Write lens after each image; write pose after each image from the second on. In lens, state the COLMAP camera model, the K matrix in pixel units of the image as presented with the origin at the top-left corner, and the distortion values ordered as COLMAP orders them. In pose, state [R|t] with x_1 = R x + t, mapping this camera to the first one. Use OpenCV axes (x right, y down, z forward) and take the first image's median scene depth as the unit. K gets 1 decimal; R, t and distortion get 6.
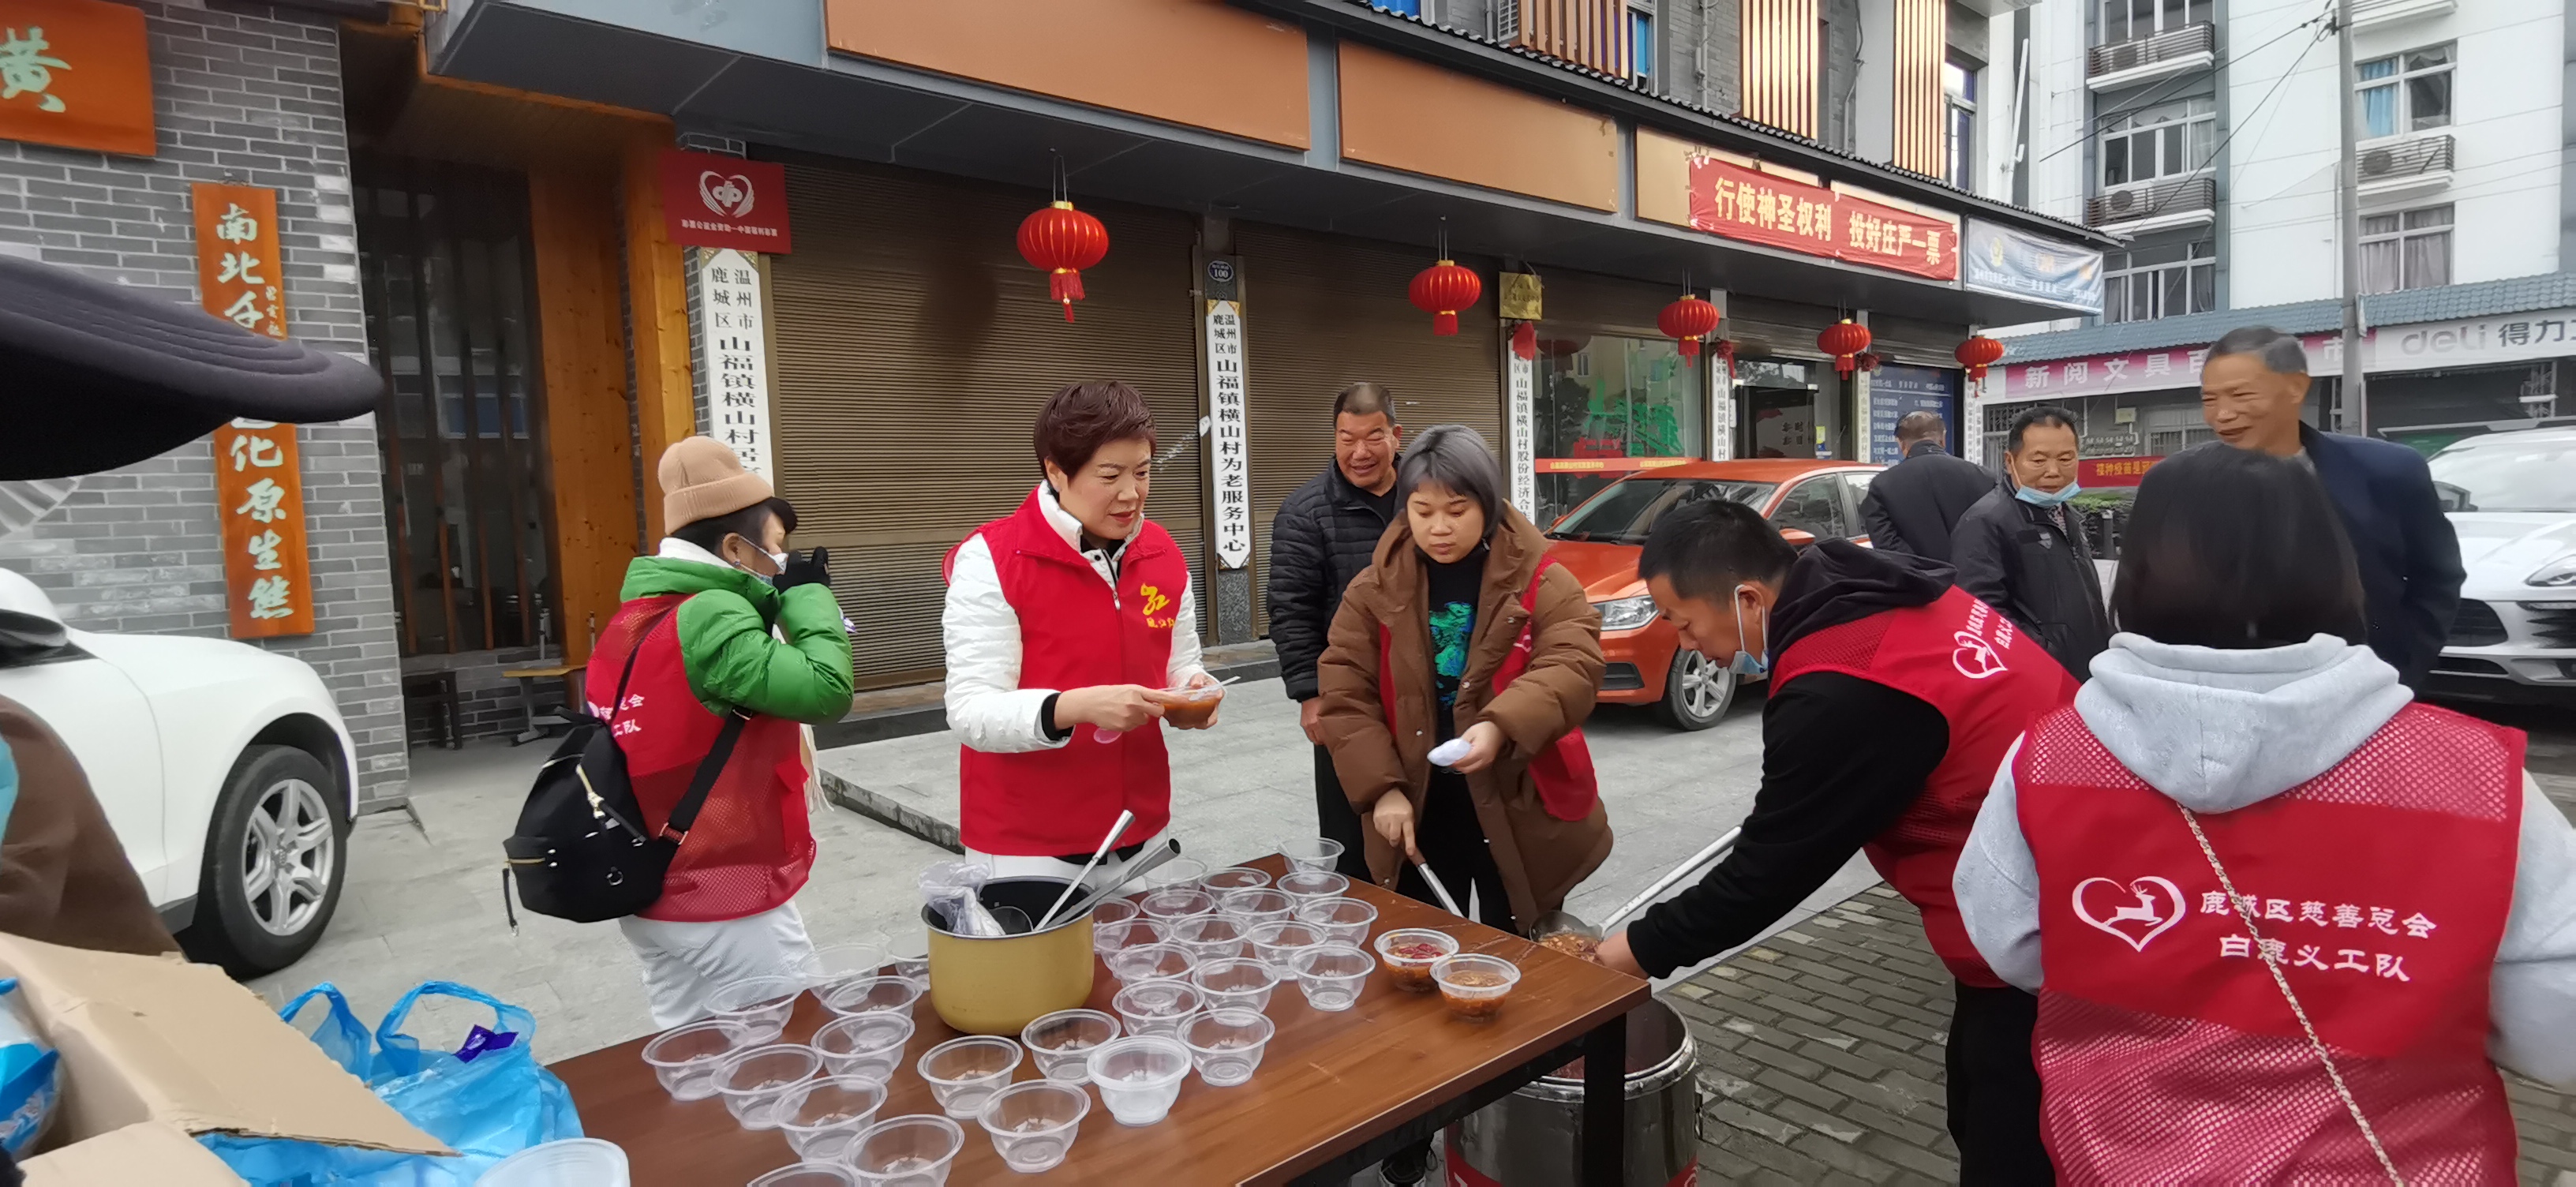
lens RADIAL K [[1227.0, 0, 1284.7], [0, 1227.0, 582.3], [0, 0, 1]] dist [0.013113, -0.004342]
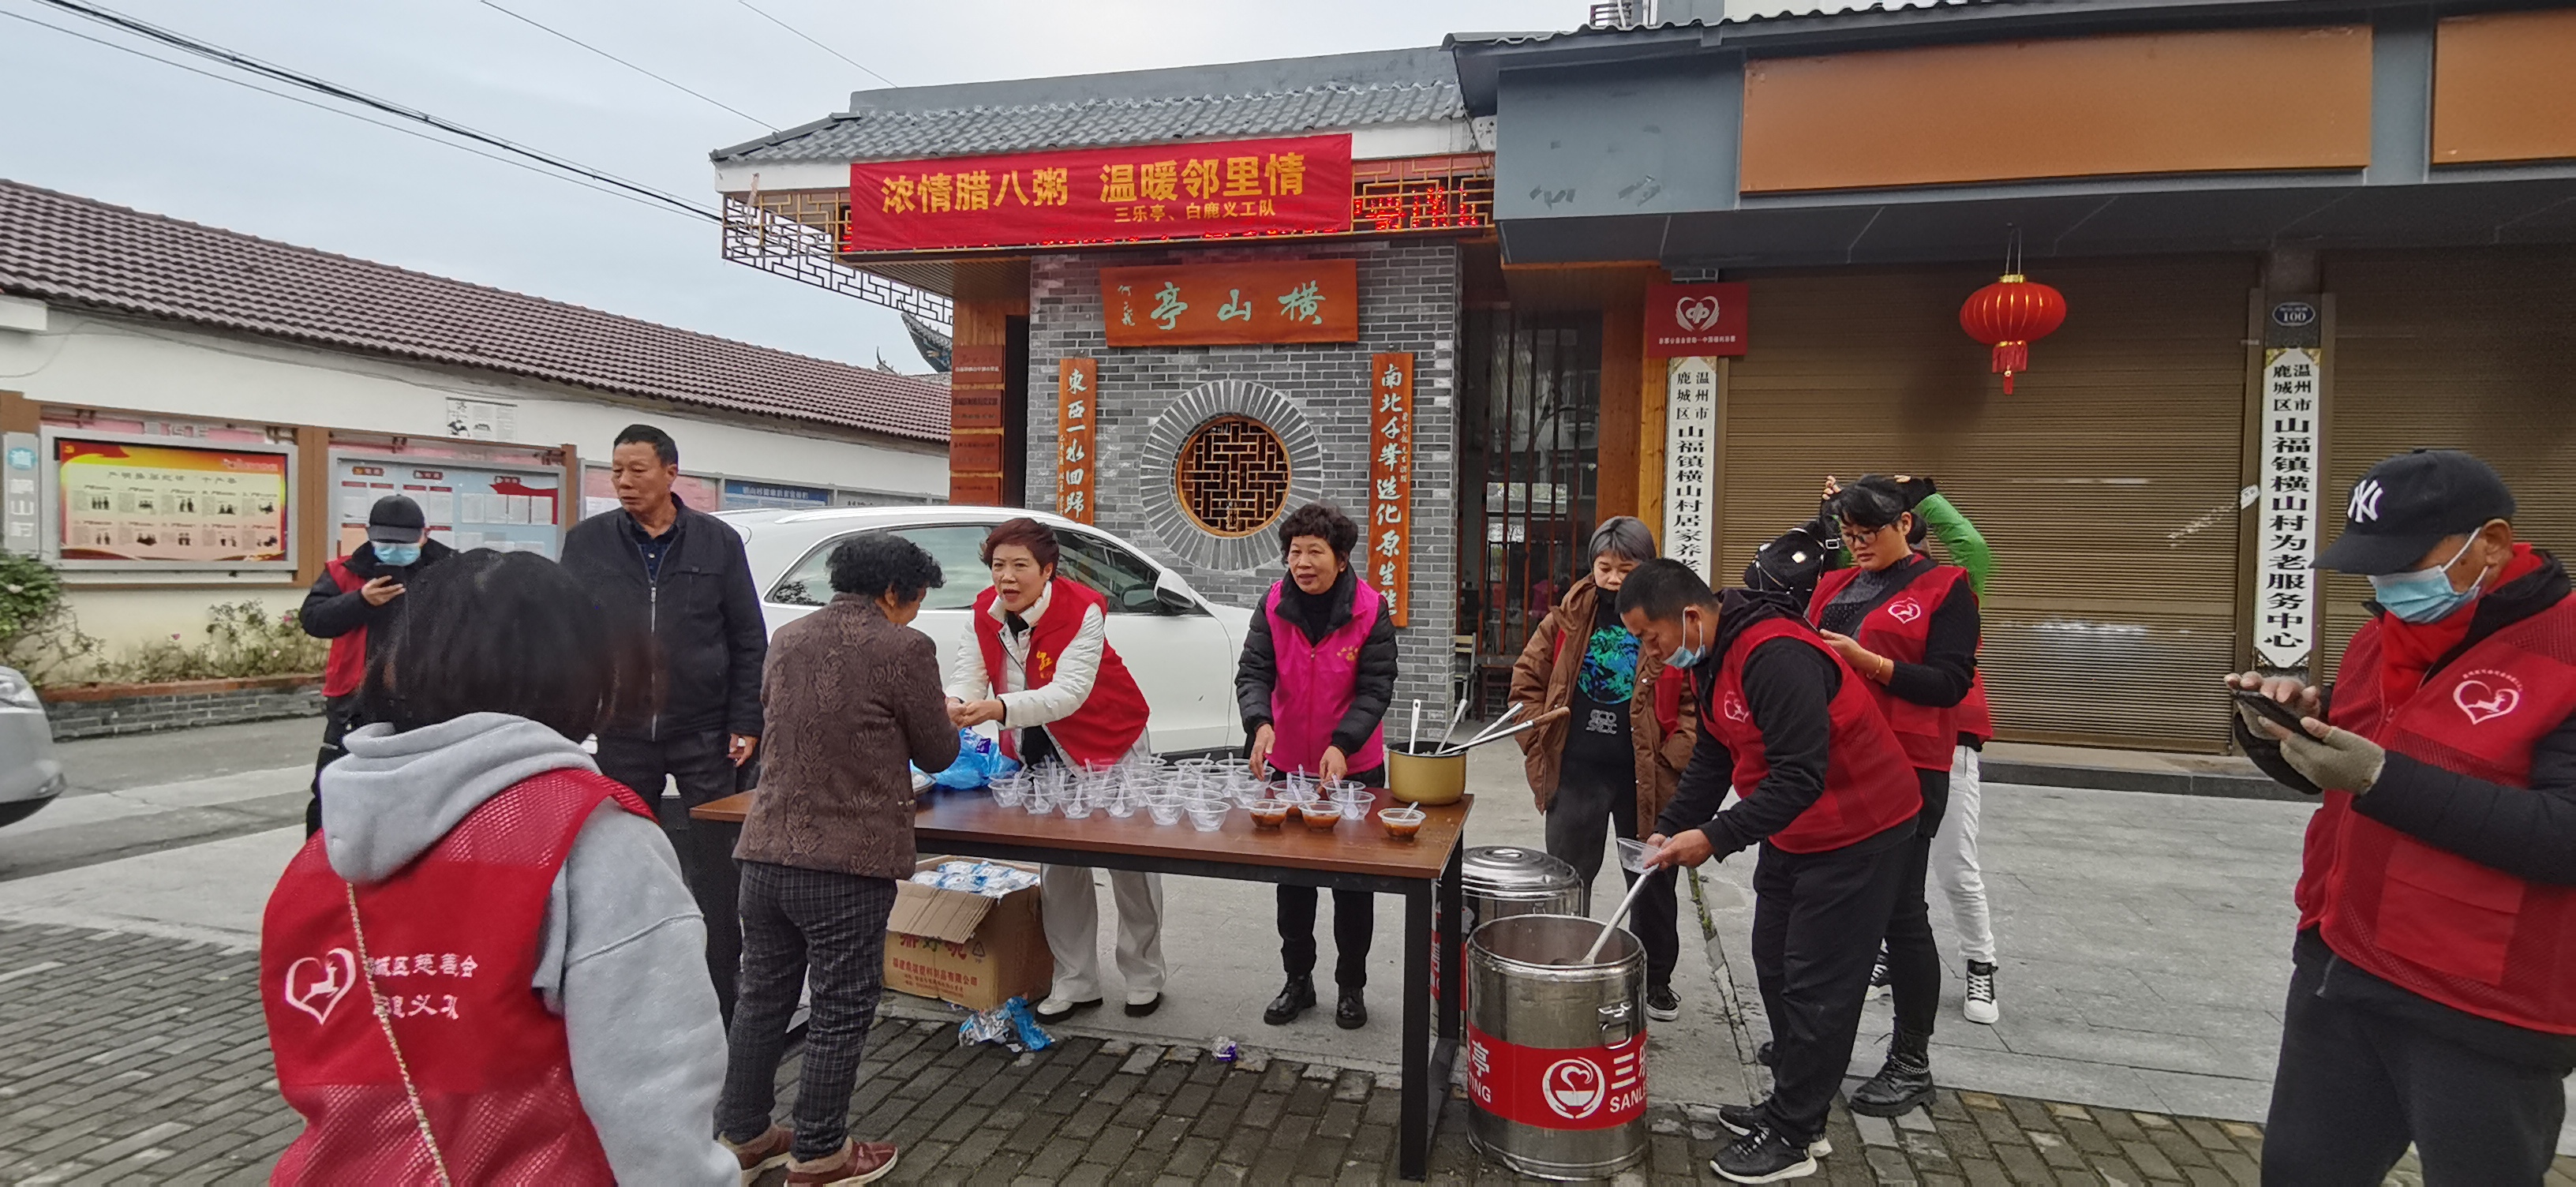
lens RADIAL K [[1227.0, 0, 1289.0], [0, 1227.0, 590.8], [0, 0, 1]] dist [0.013113, -0.004342]
pose [[0.597769, 0.066562, -0.798901, 0.313412], [-0.100974, 0.994862, 0.007336, -0.001522], [0.795284, 0.076283, 0.601418, -0.060317]]
